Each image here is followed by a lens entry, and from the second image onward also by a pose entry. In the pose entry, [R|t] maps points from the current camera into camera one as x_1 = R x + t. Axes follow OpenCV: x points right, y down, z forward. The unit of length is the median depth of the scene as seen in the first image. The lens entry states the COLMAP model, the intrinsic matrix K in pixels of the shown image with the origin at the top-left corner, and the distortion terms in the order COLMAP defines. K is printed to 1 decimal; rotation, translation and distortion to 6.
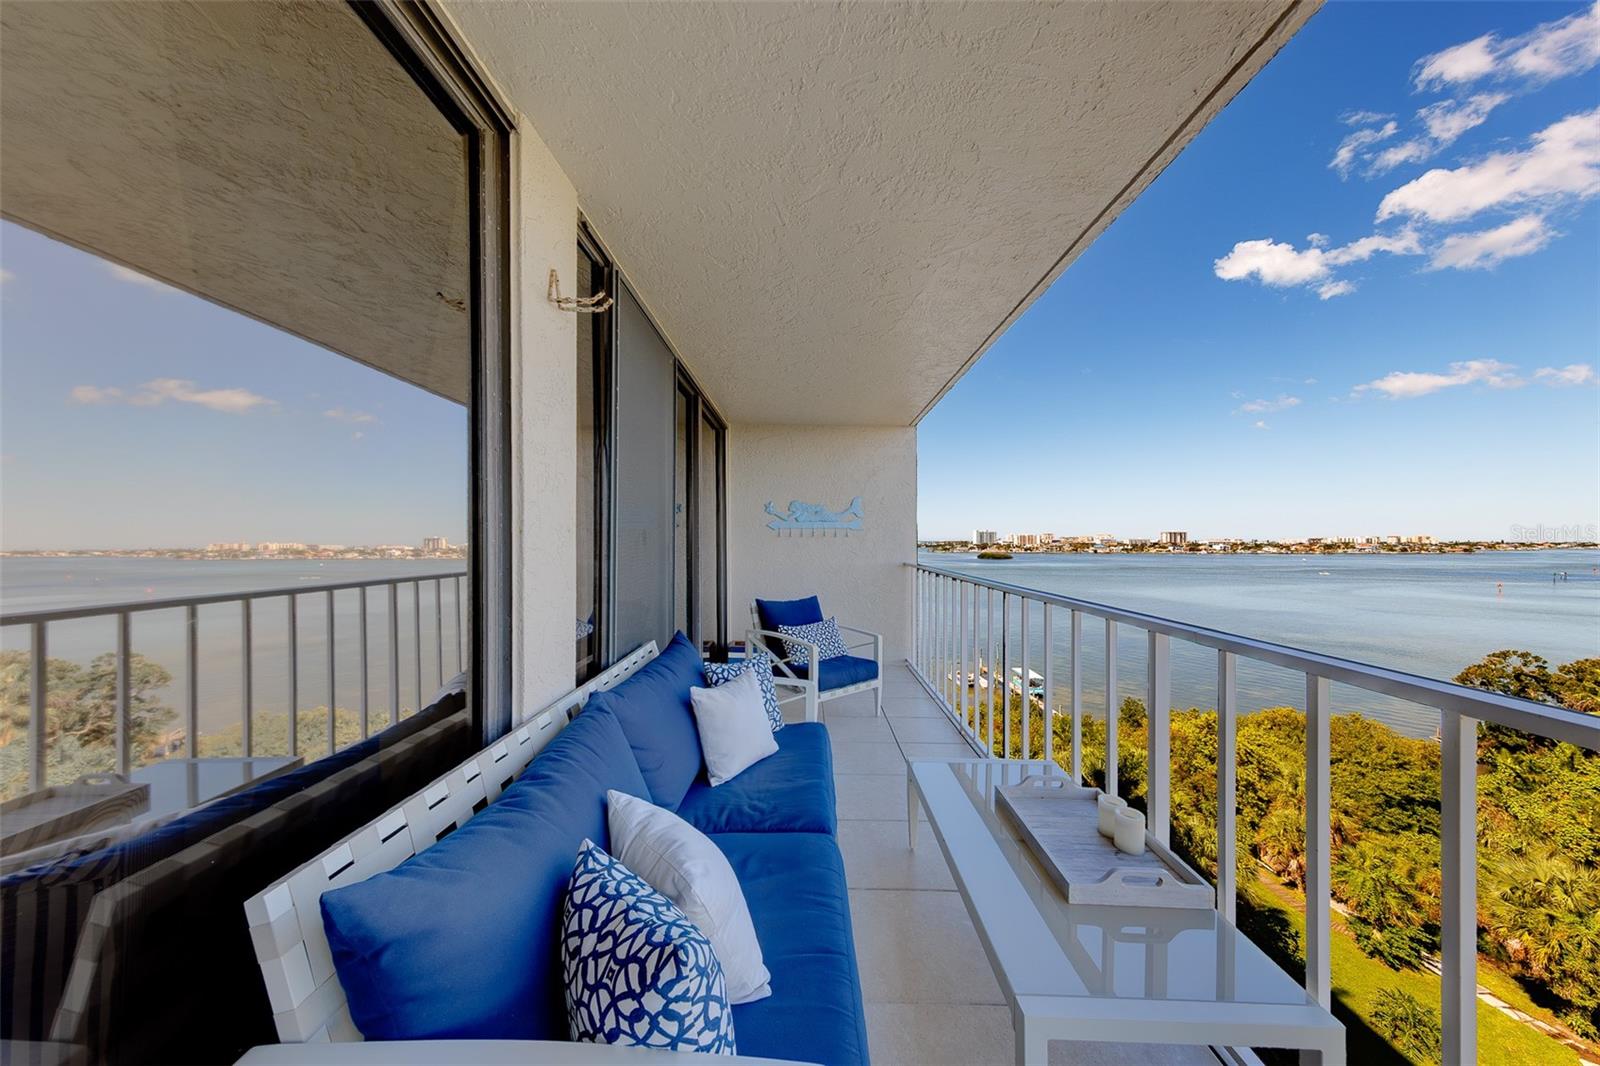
lens RADIAL K [[502.4, 0, 800.0], [0, 502.4, 533.0], [0, 0, 1]] dist [0.005183, -0.000166]
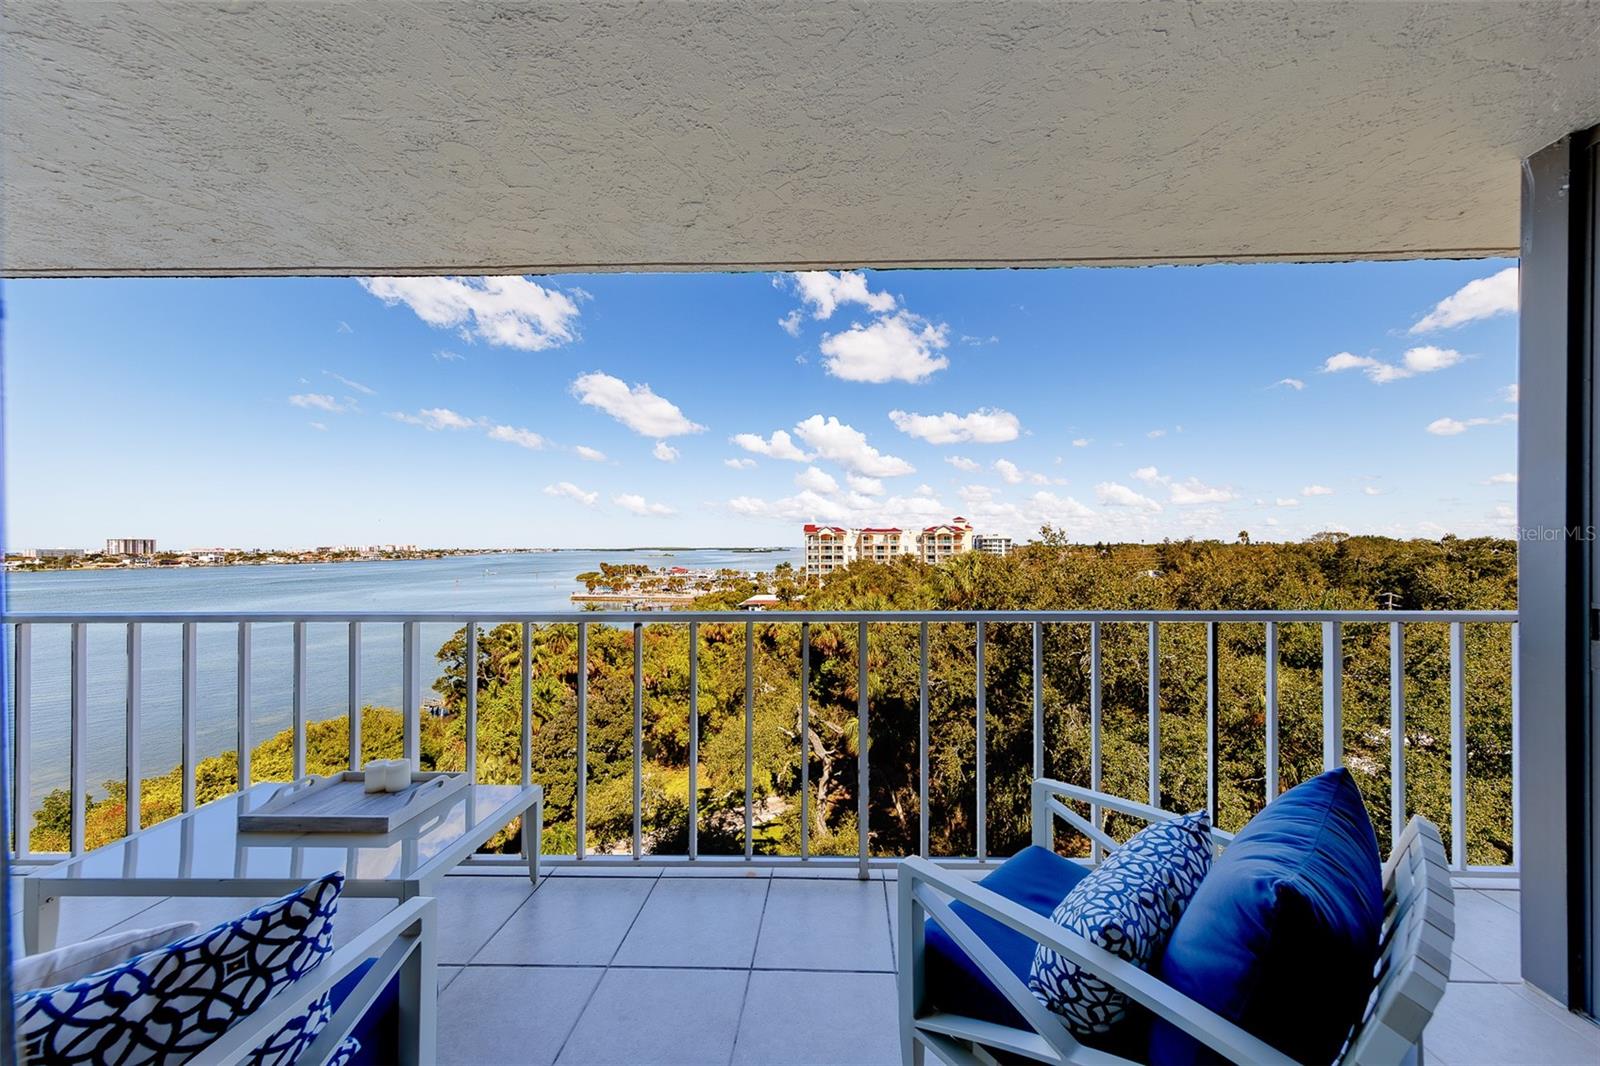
lens RADIAL K [[515.7, 0, 829.1], [0, 515.7, 546.7], [0, 0, 1]] dist [0.004494, -0.000056]
pose [[0.002321, -0.001828, 0.999996, -0.034727], [-0.007953, 0.999967, 0.001847, -0.000460], [-0.999966, -0.007957, 0.002306, -0.005788]]
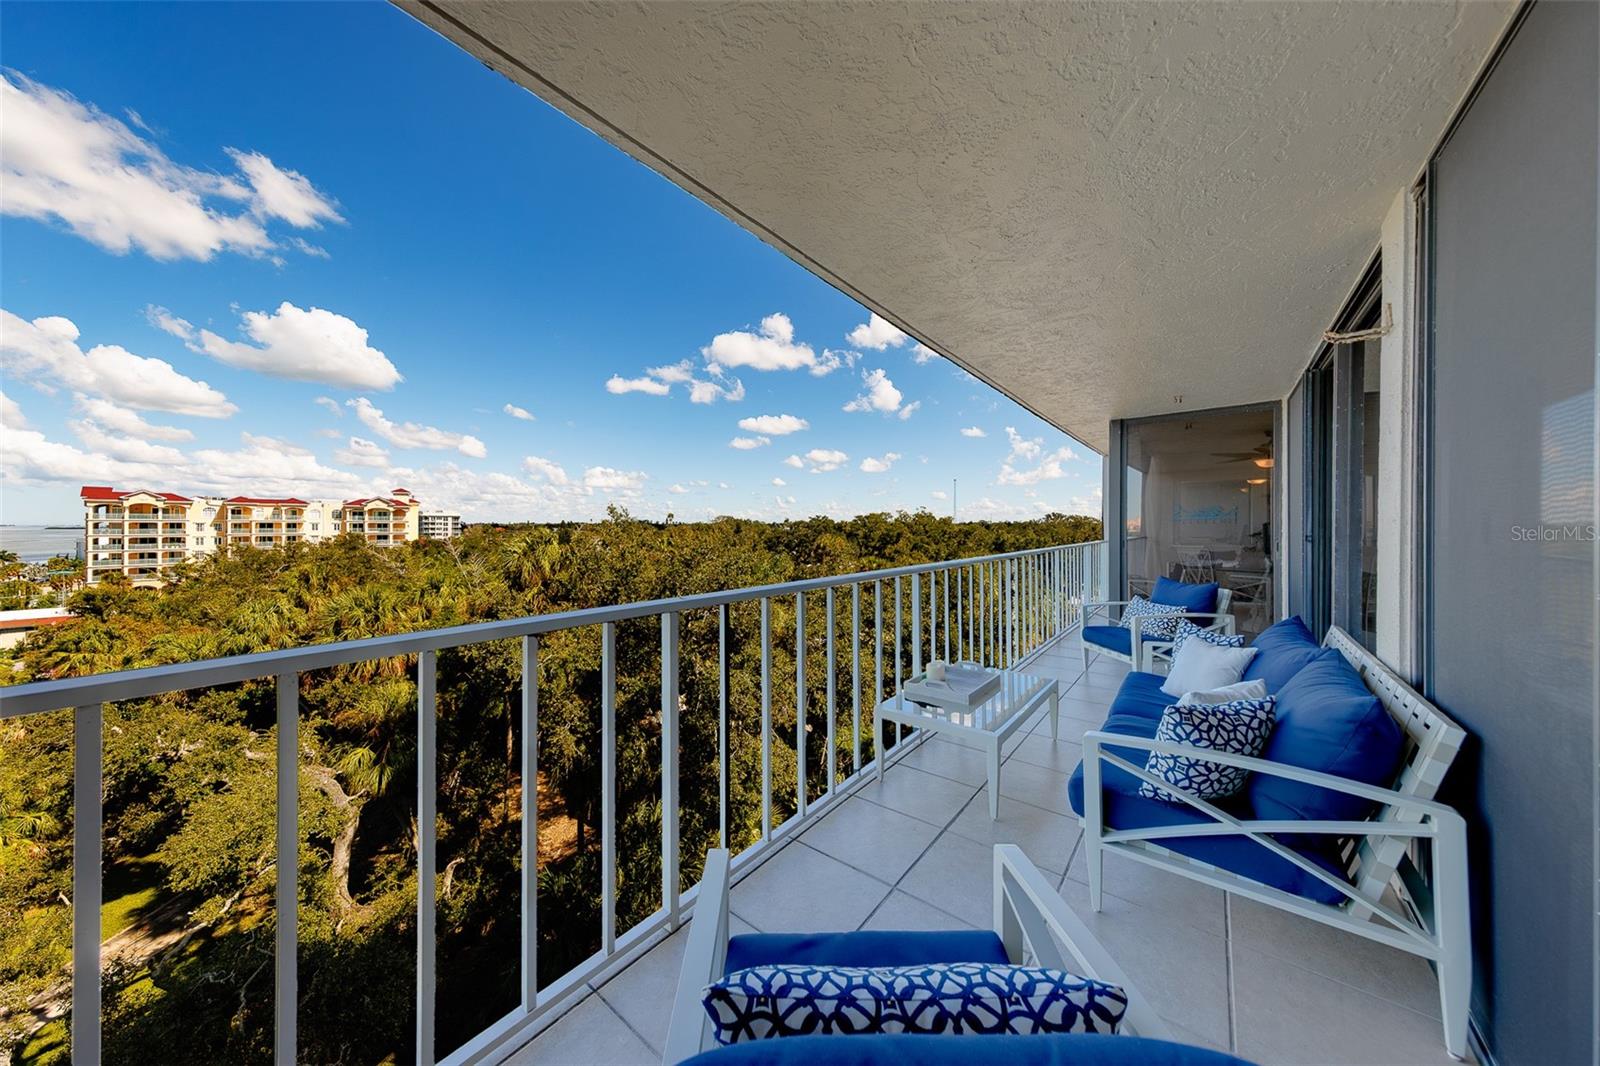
lens RADIAL K [[520.0, 0, 780.3], [0, 520.0, 526.4], [0, 0, 1]] dist [0.008627, -0.000005]
pose [[-0.785547, -0.005019, 0.618782, -0.007242], [-0.010425, 0.999933, -0.005124, 0.001737], [-0.618714, -0.010476, -0.785546, 0.143899]]
